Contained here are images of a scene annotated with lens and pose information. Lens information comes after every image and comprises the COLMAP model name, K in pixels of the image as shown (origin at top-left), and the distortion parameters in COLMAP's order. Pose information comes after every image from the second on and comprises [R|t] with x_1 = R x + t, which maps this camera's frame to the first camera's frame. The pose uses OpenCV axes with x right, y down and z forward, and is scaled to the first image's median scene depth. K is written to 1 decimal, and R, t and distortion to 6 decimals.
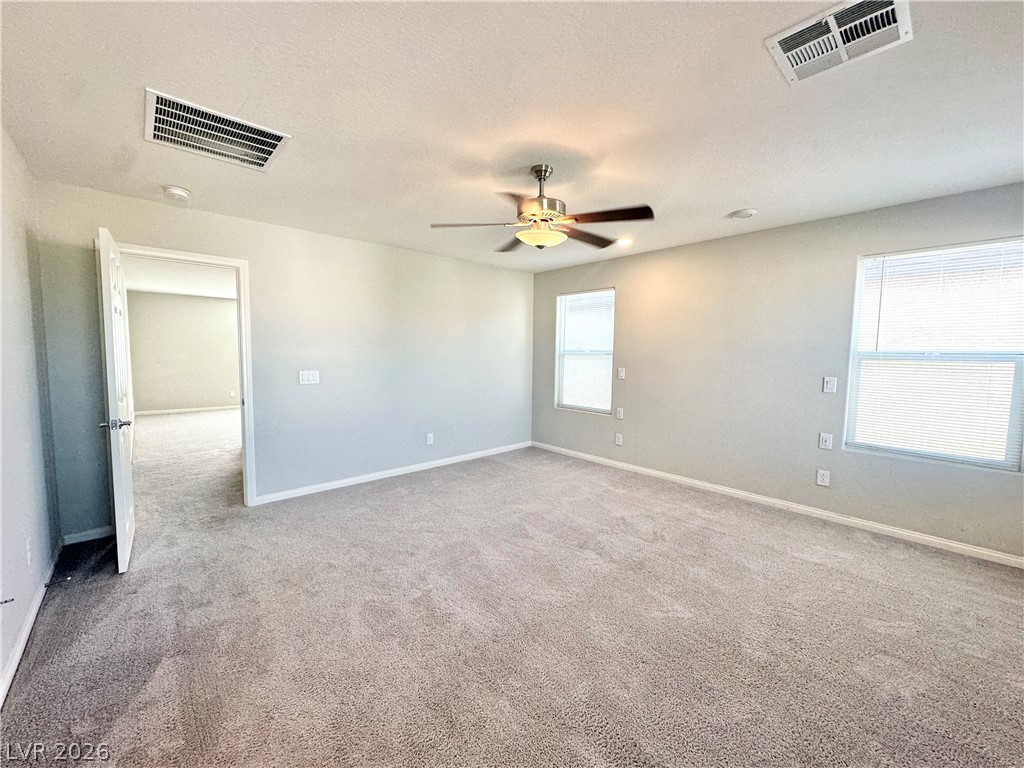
lens RADIAL K [[406.3, 0, 510.8], [0, 406.3, 383.9], [0, 0, 1]] dist [-0.002849, 0.000401]
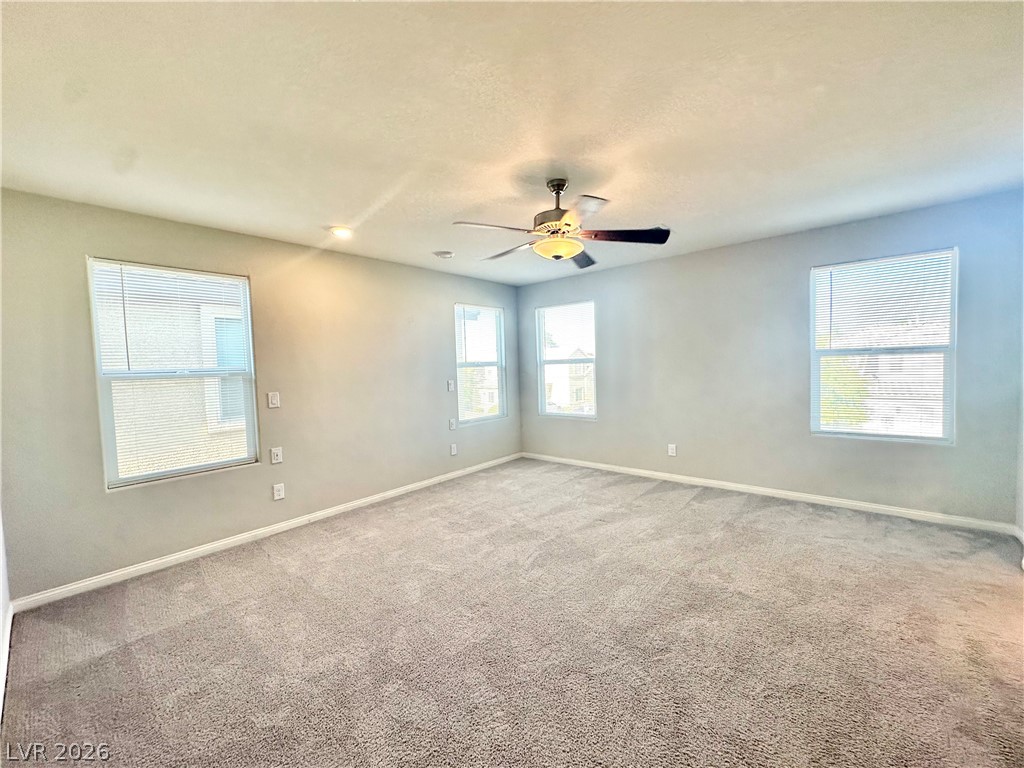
lens RADIAL K [[412.5, 0, 505.4], [0, 412.5, 382.6], [0, 0, 1]] dist [0.000804, 0.000263]
pose [[-0.117984, -0.051486, 0.991680, -0.694575], [0.110729, 0.991745, 0.064663, -0.080285], [-0.986823, 0.117437, -0.111310, 0.933541]]
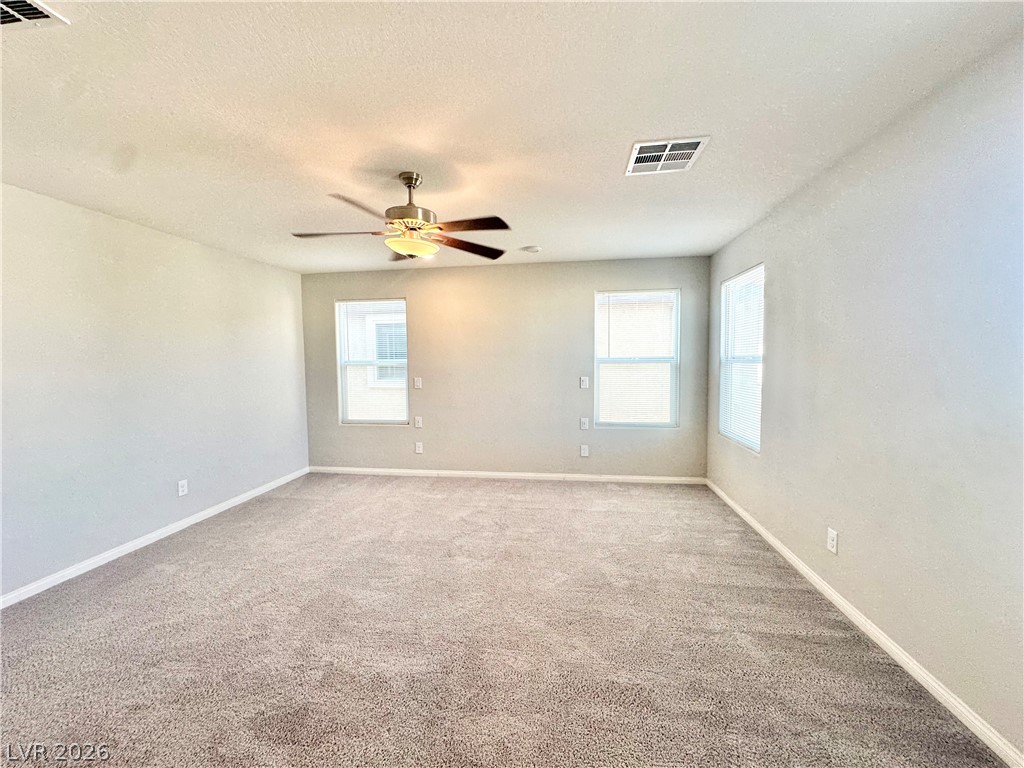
lens RADIAL K [[407.9, 0, 510.7], [0, 407.9, 384.2], [0, 0, 1]] dist [-0.000547, 0.000048]
pose [[0.773055, -0.057998, 0.631682, -0.270304], [0.069936, 0.997533, 0.006002, -0.016940], [-0.630472, 0.039538, 0.775204, 0.082026]]
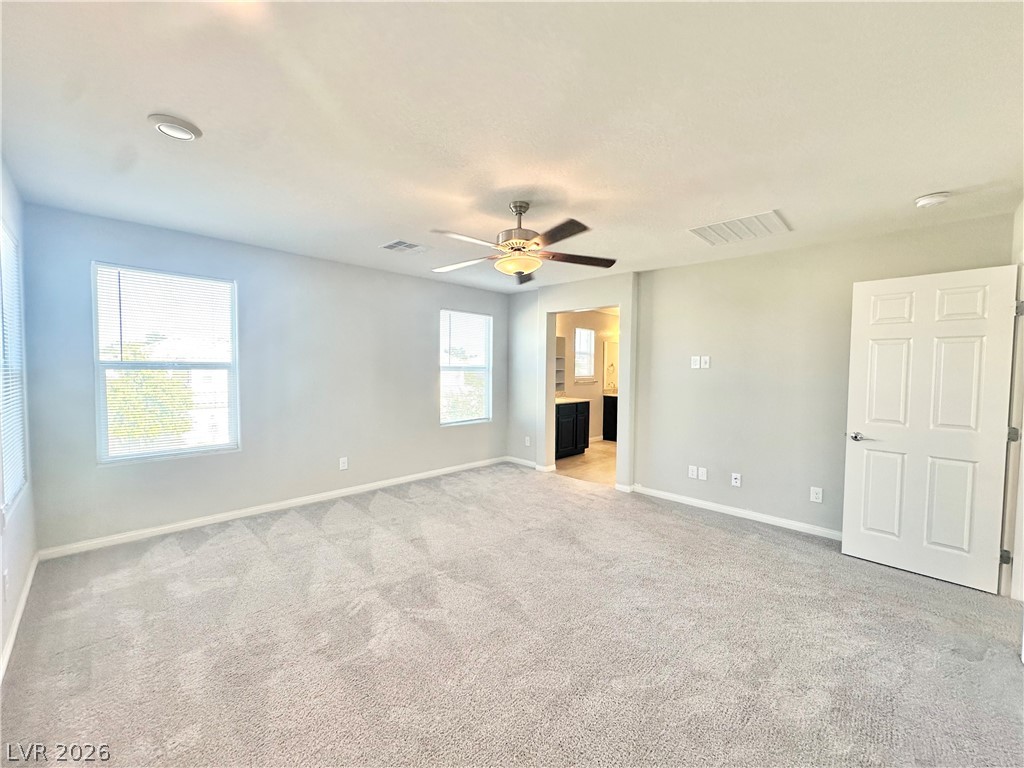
lens RADIAL K [[402.1, 0, 512.0], [0, 402.1, 384.0], [0, 0, 1]] dist [-0.001133, 0.000046]
pose [[-0.998015, -0.021356, -0.059243, 0.107235], [-0.027974, 0.993175, 0.113233, -0.123260], [0.056420, 0.114666, -0.991801, 1.526467]]
